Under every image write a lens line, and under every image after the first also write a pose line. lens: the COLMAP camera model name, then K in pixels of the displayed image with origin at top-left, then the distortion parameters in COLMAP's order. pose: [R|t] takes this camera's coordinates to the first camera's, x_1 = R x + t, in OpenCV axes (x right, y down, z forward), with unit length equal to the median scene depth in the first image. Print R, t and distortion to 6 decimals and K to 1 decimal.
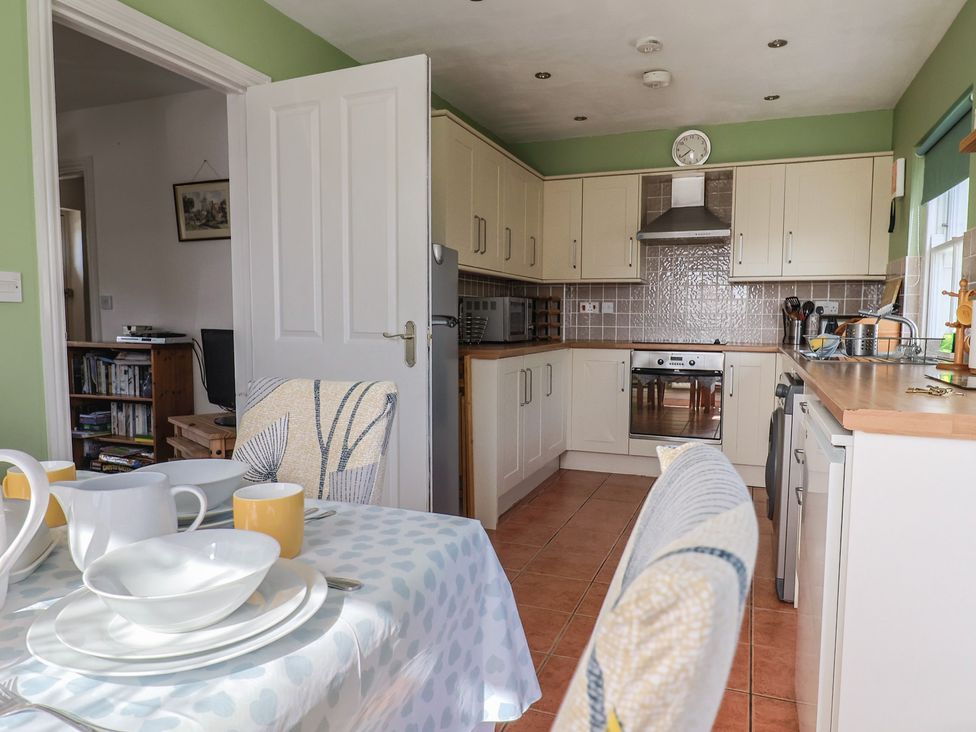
lens RADIAL K [[661.2, 0, 506.2], [0, 661.2, 374.1], [0, 0, 1]] dist [-0.005833, -0.009534]
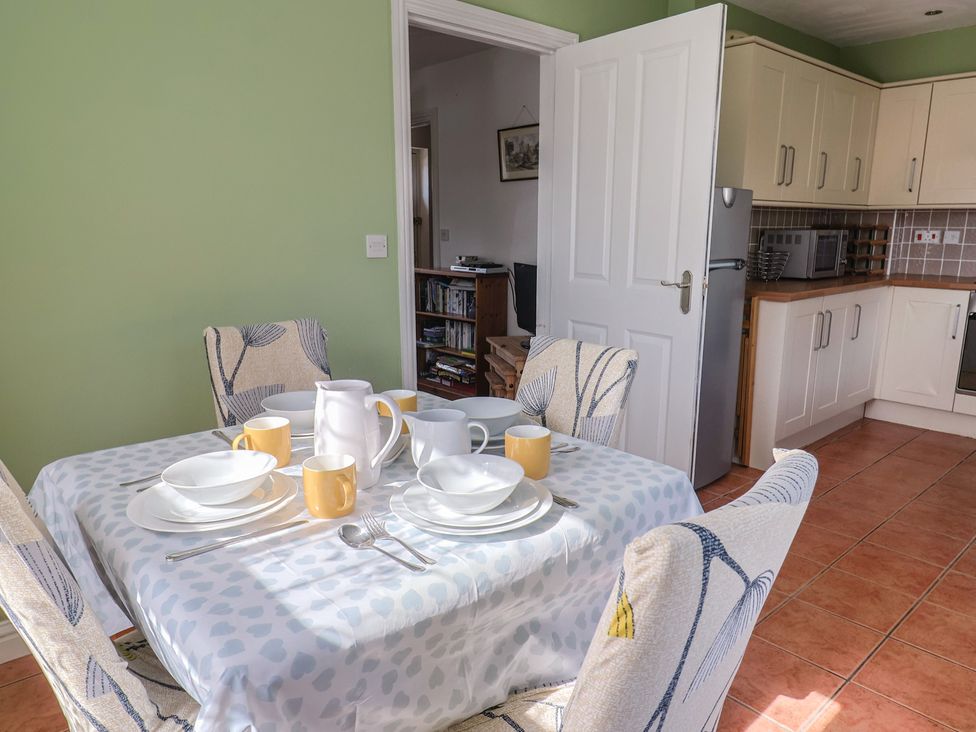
lens RADIAL K [[682.6, 0, 488.8], [0, 682.6, 379.9], [0, 0, 1]] dist [-0.007889, -0.005593]
pose [[0.884609, 0.097314, -0.456067, 0.053881], [-0.033278, 0.988664, 0.146410, -0.034425], [0.465144, -0.114339, 0.877820, -0.078070]]
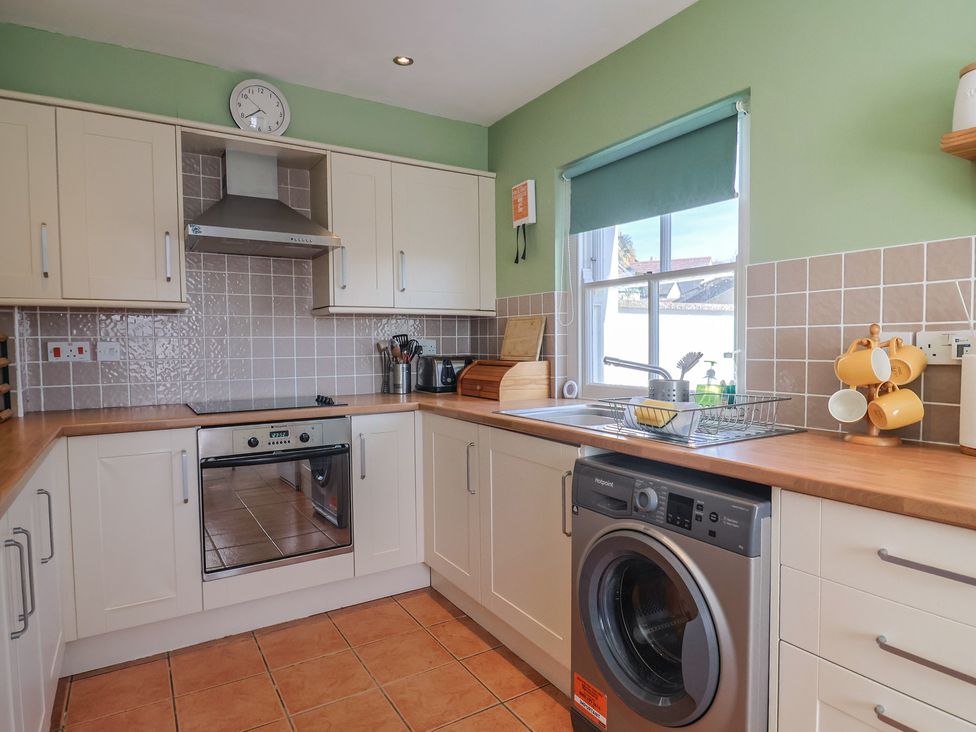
lens RADIAL K [[585.4, 0, 495.5], [0, 585.4, 368.6], [0, 0, 1]] dist [-0.005213, -0.005854]
pose [[0.600930, -0.046821, 0.797929, -0.060816], [0.079207, 0.996857, -0.001158, -0.073221], [-0.795368, 0.063897, 0.602750, 0.540512]]
